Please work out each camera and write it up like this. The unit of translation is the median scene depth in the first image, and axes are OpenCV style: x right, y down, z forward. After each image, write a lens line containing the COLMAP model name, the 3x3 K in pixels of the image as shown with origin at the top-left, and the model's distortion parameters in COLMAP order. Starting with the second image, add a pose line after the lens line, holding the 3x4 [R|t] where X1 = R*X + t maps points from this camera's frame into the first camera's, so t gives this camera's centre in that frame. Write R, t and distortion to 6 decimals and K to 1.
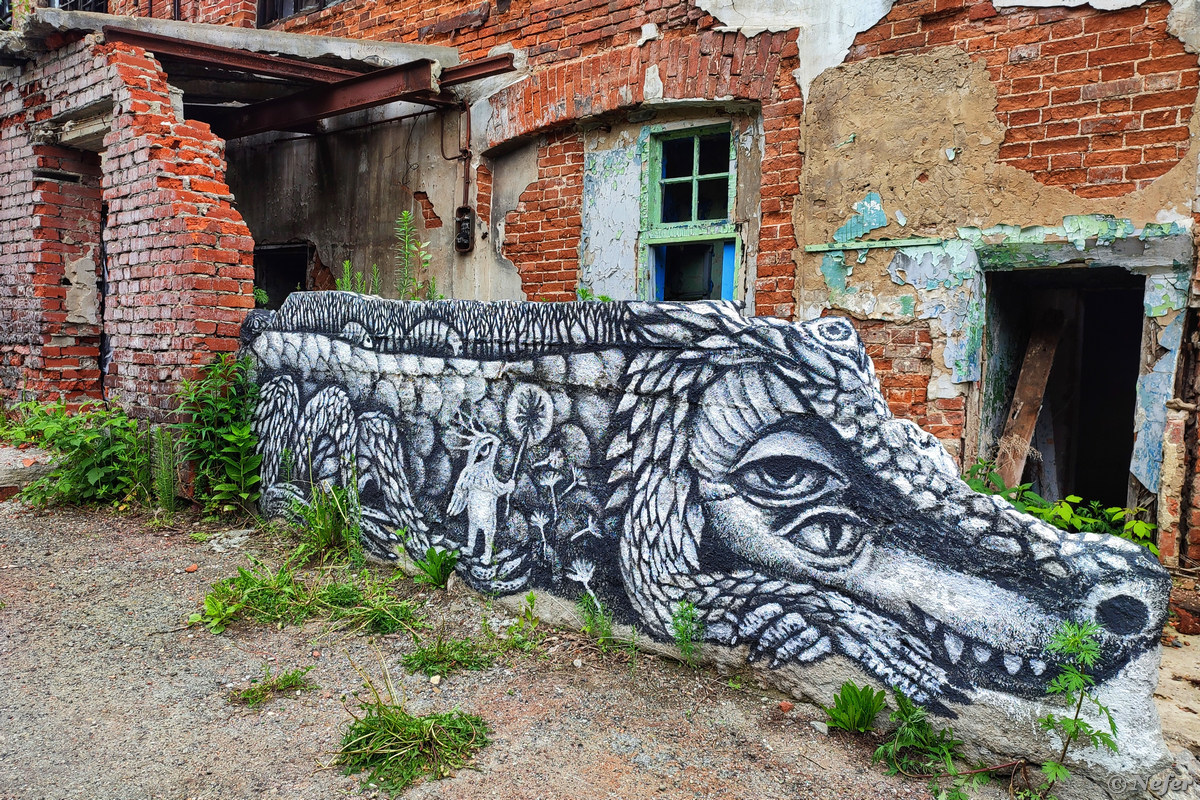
lens RADIAL K [[888.4, 0, 597.0], [0, 888.4, 403.5], [0, 0, 1]] dist [0.030072, 0.005930]
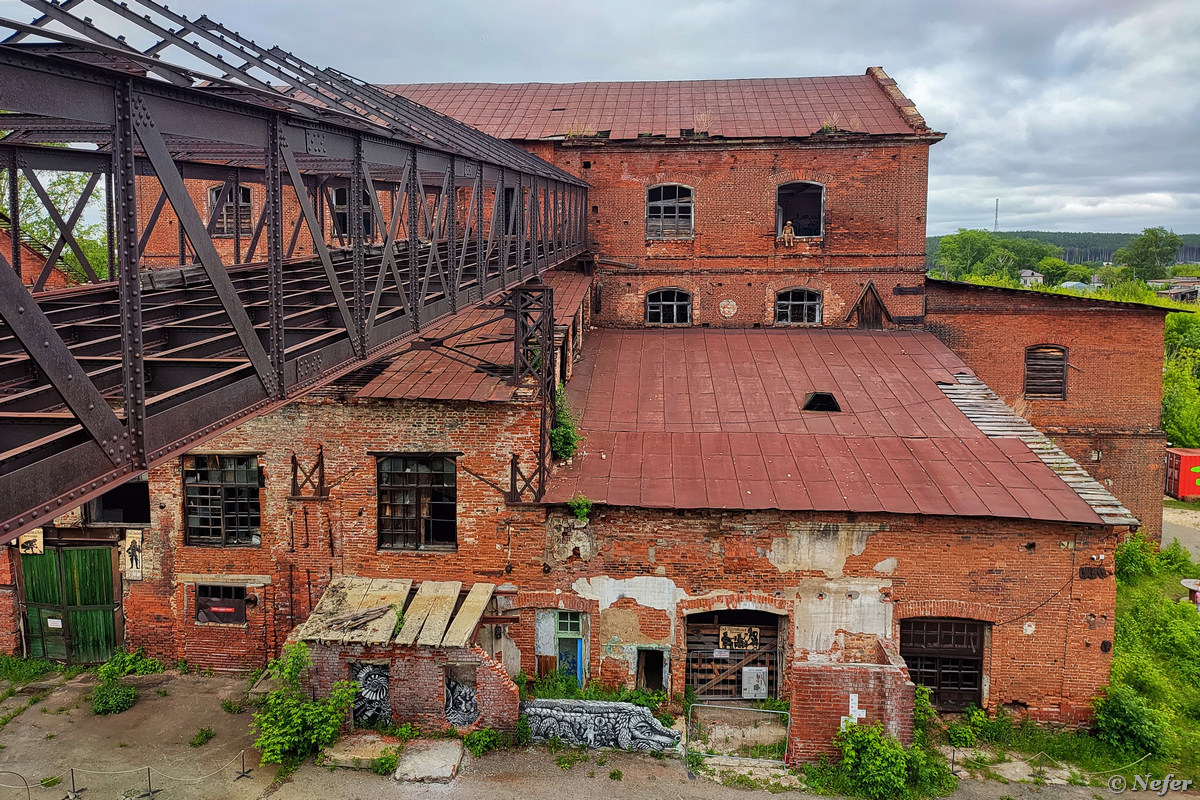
lens RADIAL K [[888.4, 0, 596.0], [0, 888.4, 394.4], [0, 0, 1]] dist [0.030072, 0.005930]
pose [[0.816462, -0.102512, 0.568227, -3.268559], [0.042978, 0.992173, 0.117242, -2.871188], [-0.575798, -0.071302, 0.814477, -3.802555]]
